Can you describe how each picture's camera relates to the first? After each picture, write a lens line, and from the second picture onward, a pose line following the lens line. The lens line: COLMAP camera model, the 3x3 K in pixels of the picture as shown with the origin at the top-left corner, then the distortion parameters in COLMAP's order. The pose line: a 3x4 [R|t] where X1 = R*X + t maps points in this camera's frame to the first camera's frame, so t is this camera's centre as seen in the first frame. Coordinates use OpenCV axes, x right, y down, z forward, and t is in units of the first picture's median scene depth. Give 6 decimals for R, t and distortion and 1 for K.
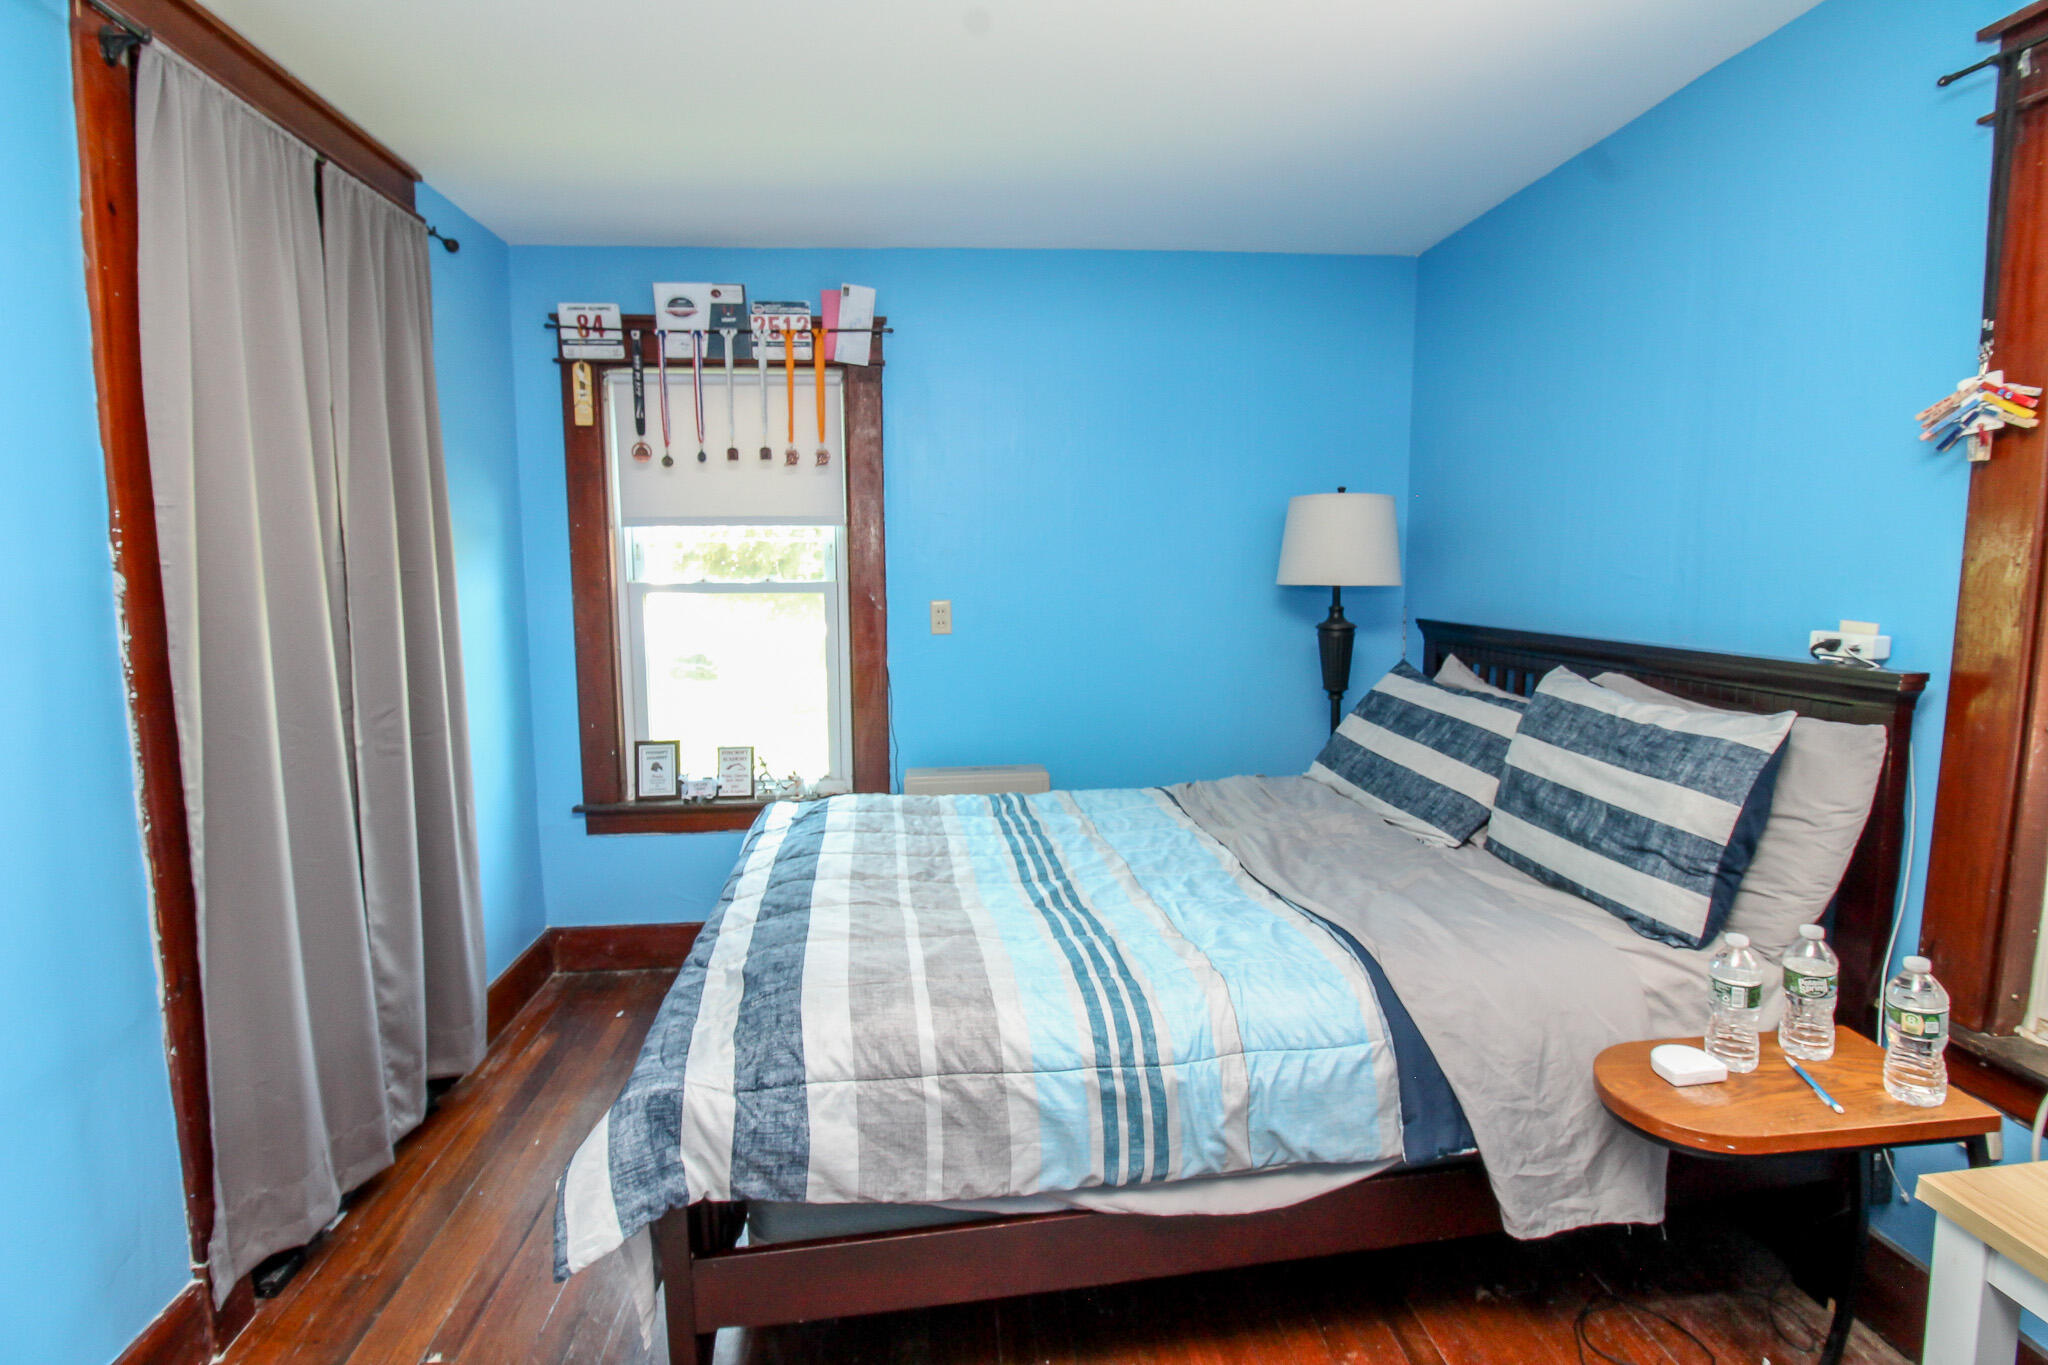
lens RADIAL K [[943.2, 0, 1014.4], [0, 943.2, 680.2], [0, 0, 1]] dist [-0.003323, -0.010971]
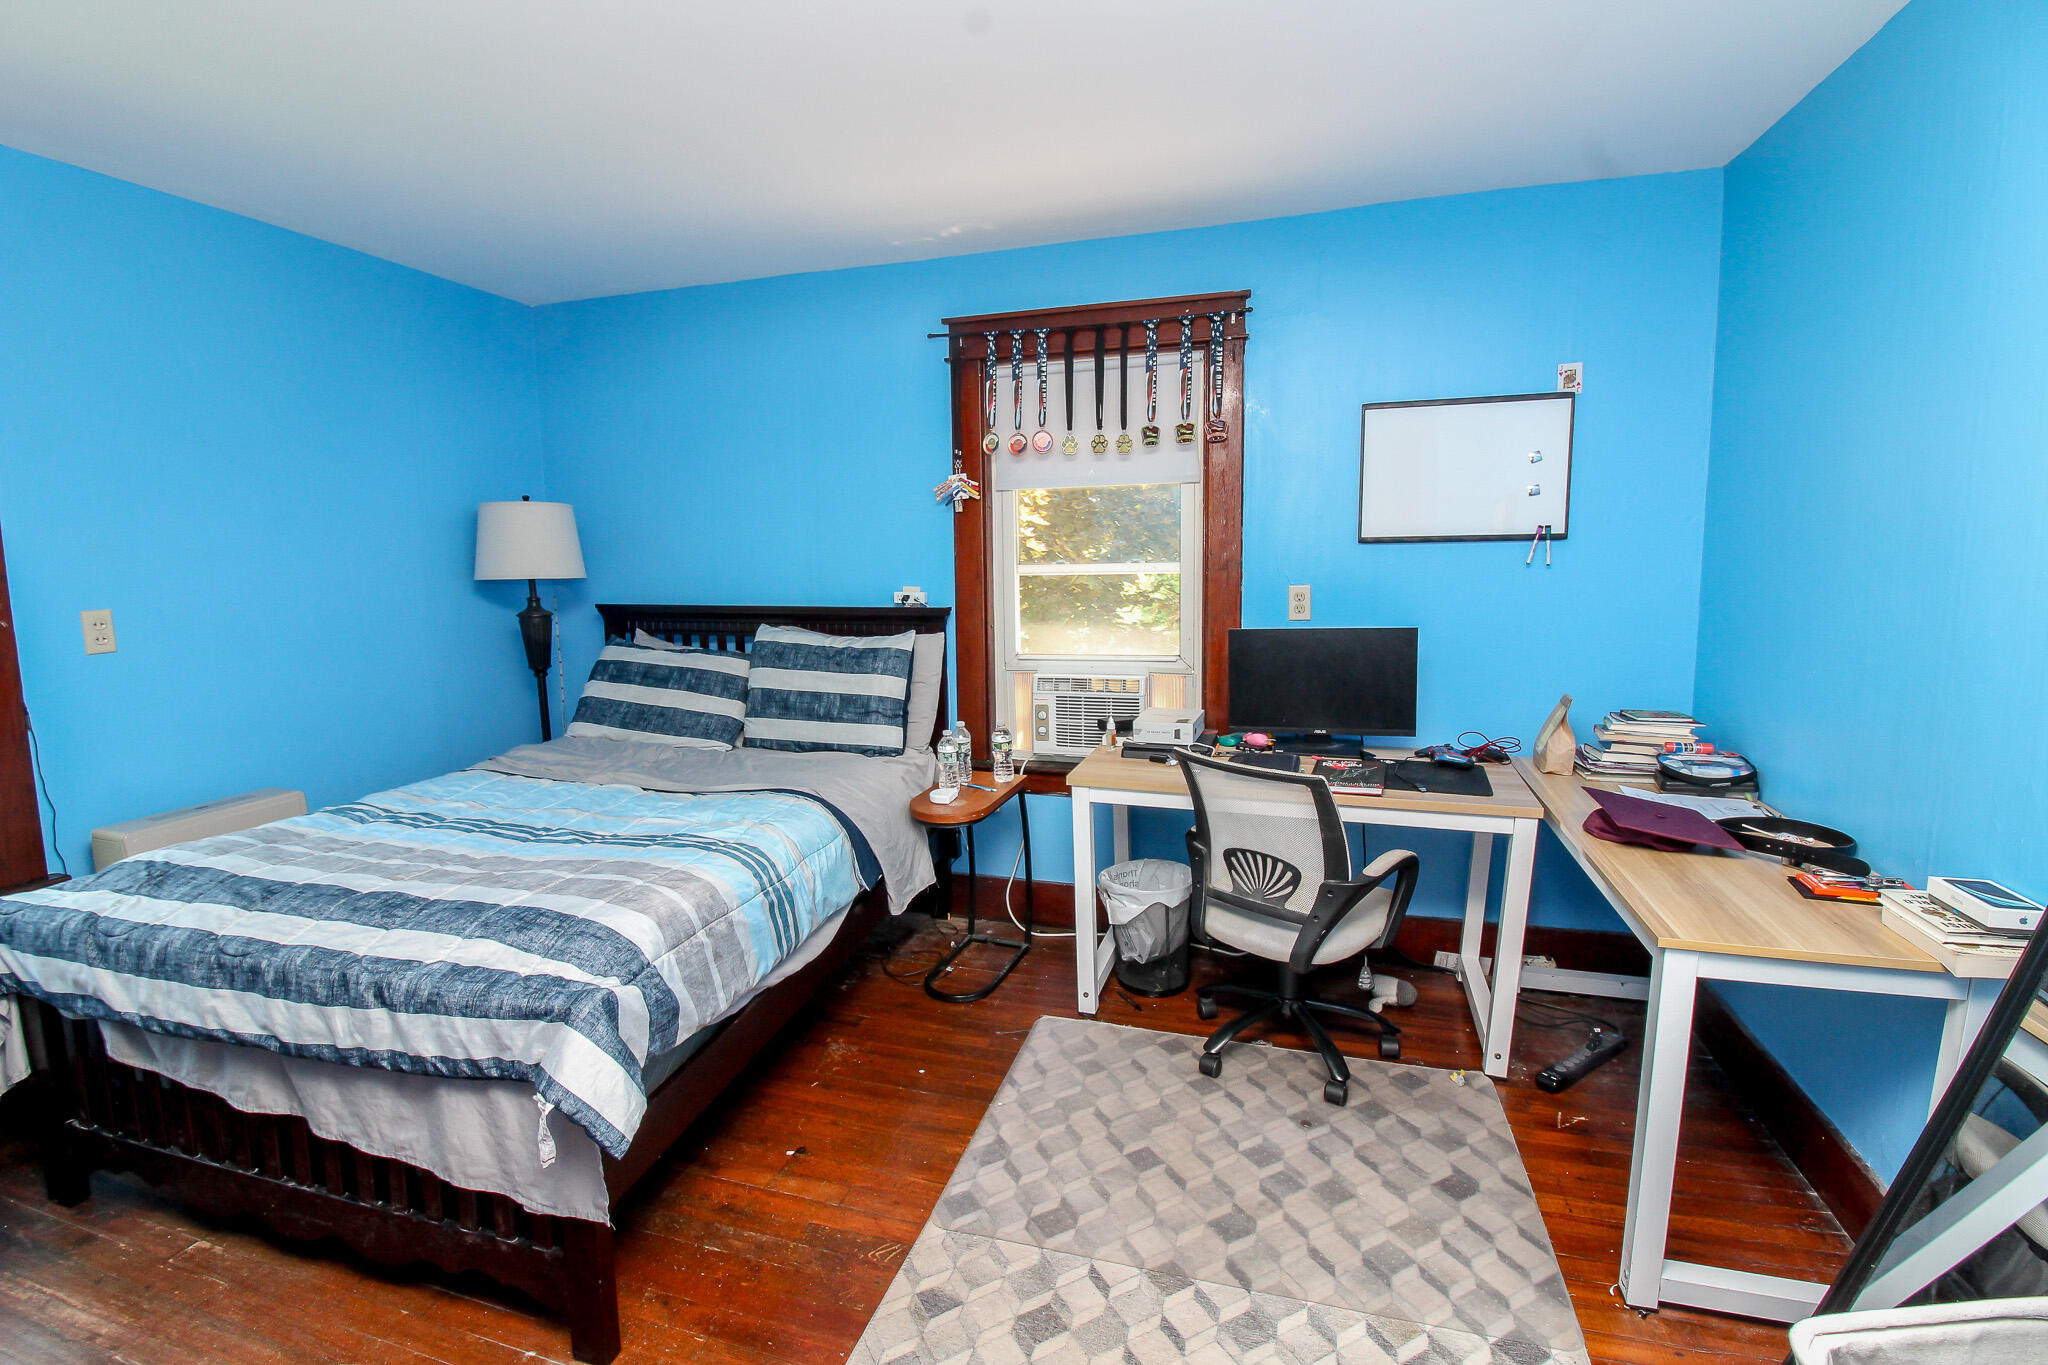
lens RADIAL K [[943.2, 0, 1003.9], [0, 943.2, 679.6], [0, 0, 1]] dist [-0.003323, -0.010971]
pose [[0.374133, -0.117148, 0.919946, -0.948582], [0.119320, 0.989825, 0.077520, 0.004455], [-0.919667, 0.080766, 0.384304, 0.031820]]
